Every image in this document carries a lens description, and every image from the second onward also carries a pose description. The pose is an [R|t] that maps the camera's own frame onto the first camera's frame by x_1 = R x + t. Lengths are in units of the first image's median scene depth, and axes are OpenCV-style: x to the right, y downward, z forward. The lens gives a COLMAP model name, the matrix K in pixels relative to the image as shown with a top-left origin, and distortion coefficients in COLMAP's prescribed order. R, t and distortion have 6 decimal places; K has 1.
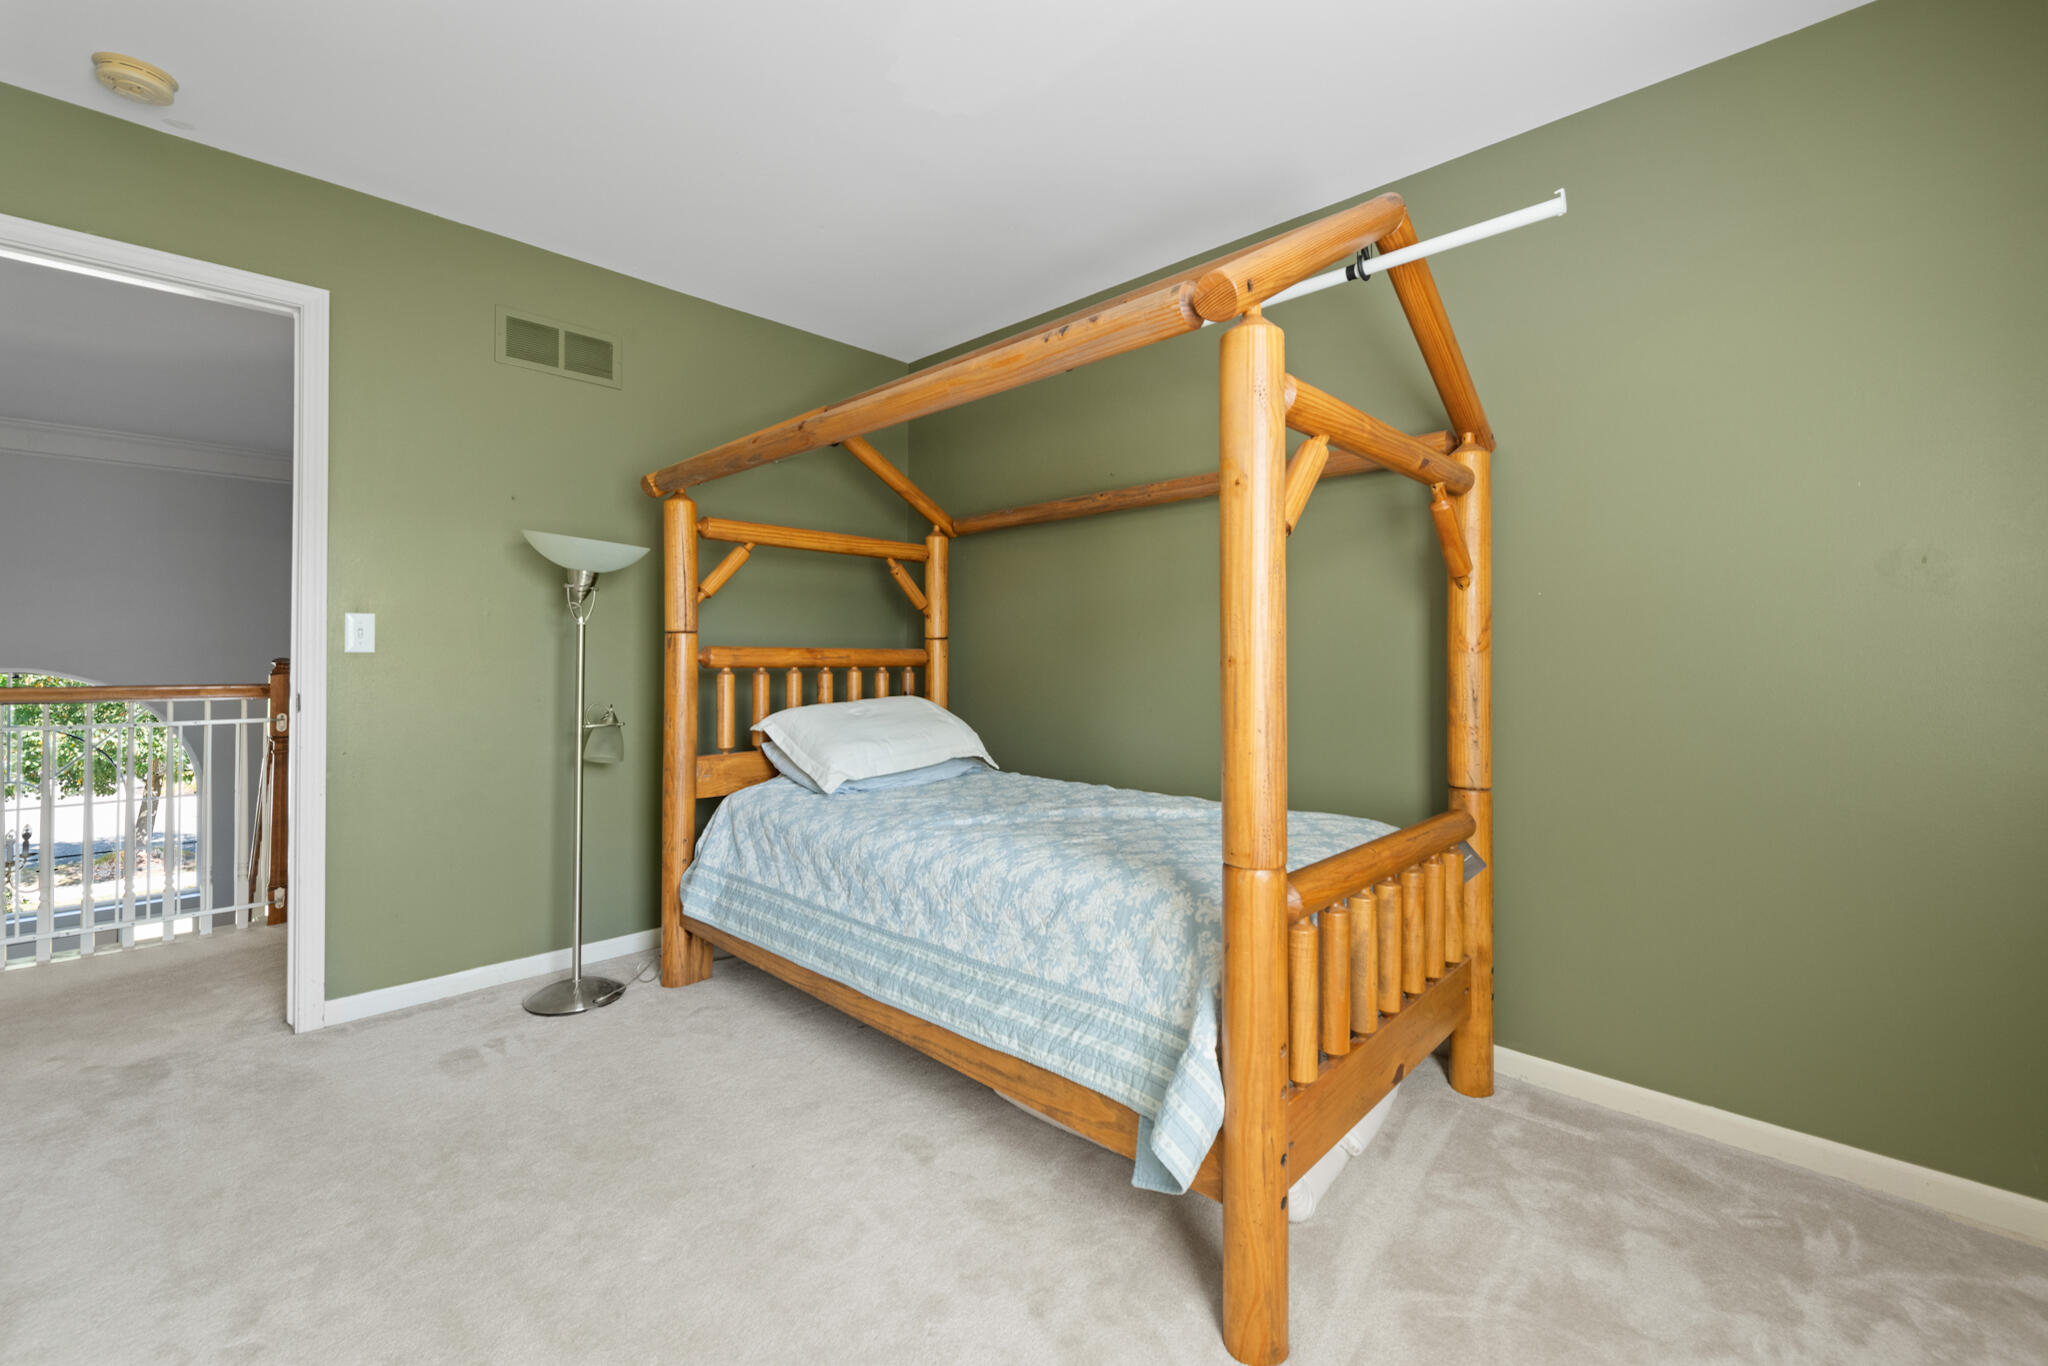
lens RADIAL K [[843.9, 0, 1027.6], [0, 843.9, 664.7], [0, 0, 1]] dist [0.001174, 0.000236]
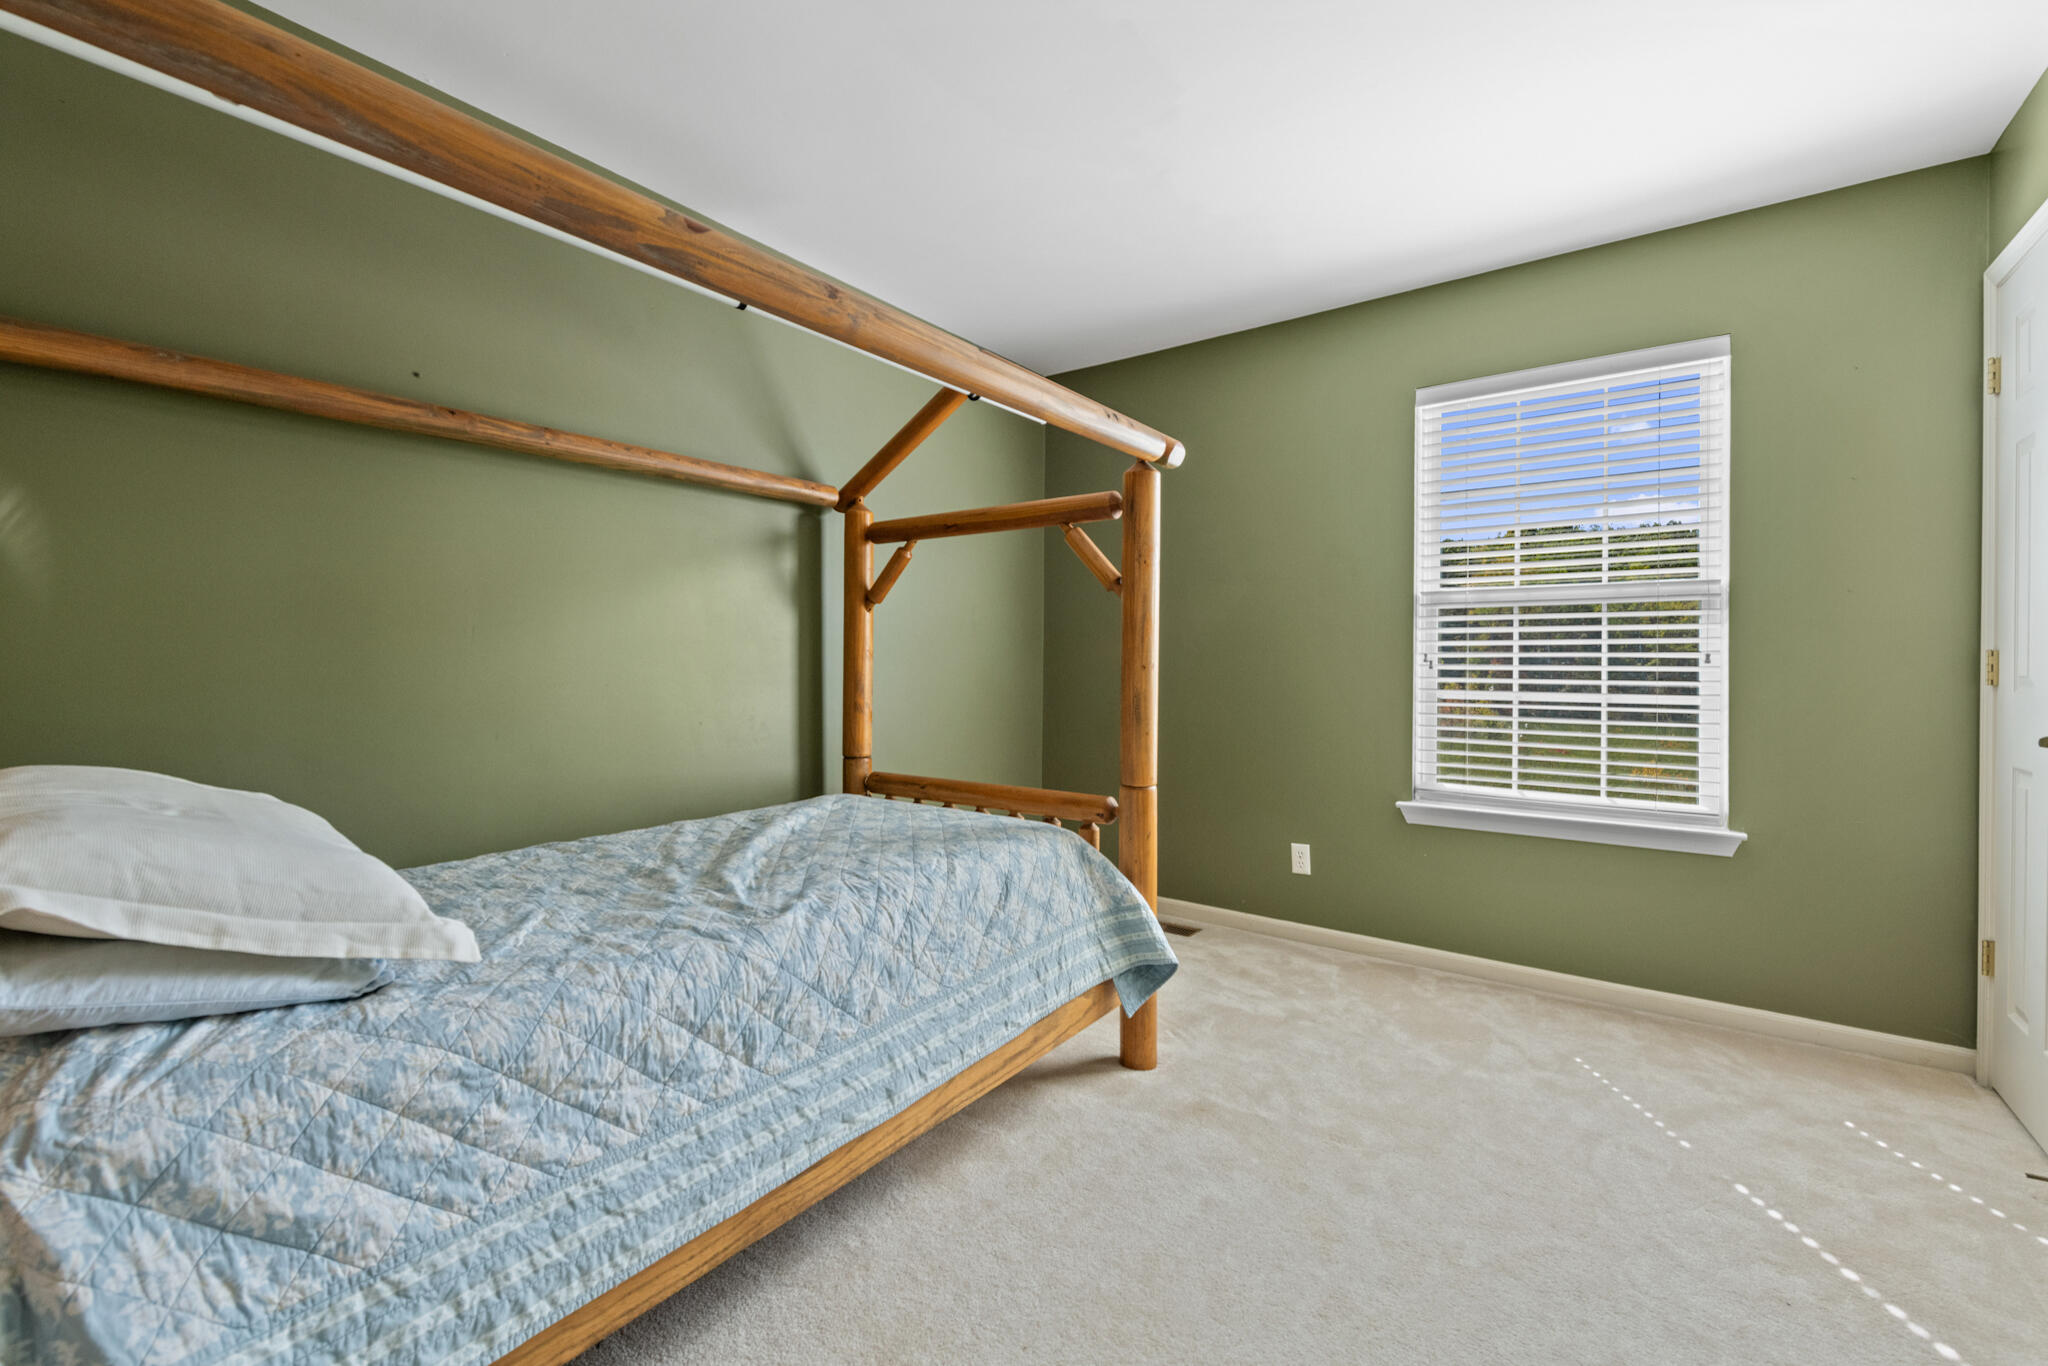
lens RADIAL K [[843.9, 0, 1026.4], [0, 843.9, 671.7], [0, 0, 1]] dist [0.001174, 0.000236]
pose [[-0.120589, -0.021247, 0.992475, -0.864786], [0.004340, 0.999750, 0.021930, -0.020362], [-0.992693, 0.006951, -0.120467, 0.886971]]
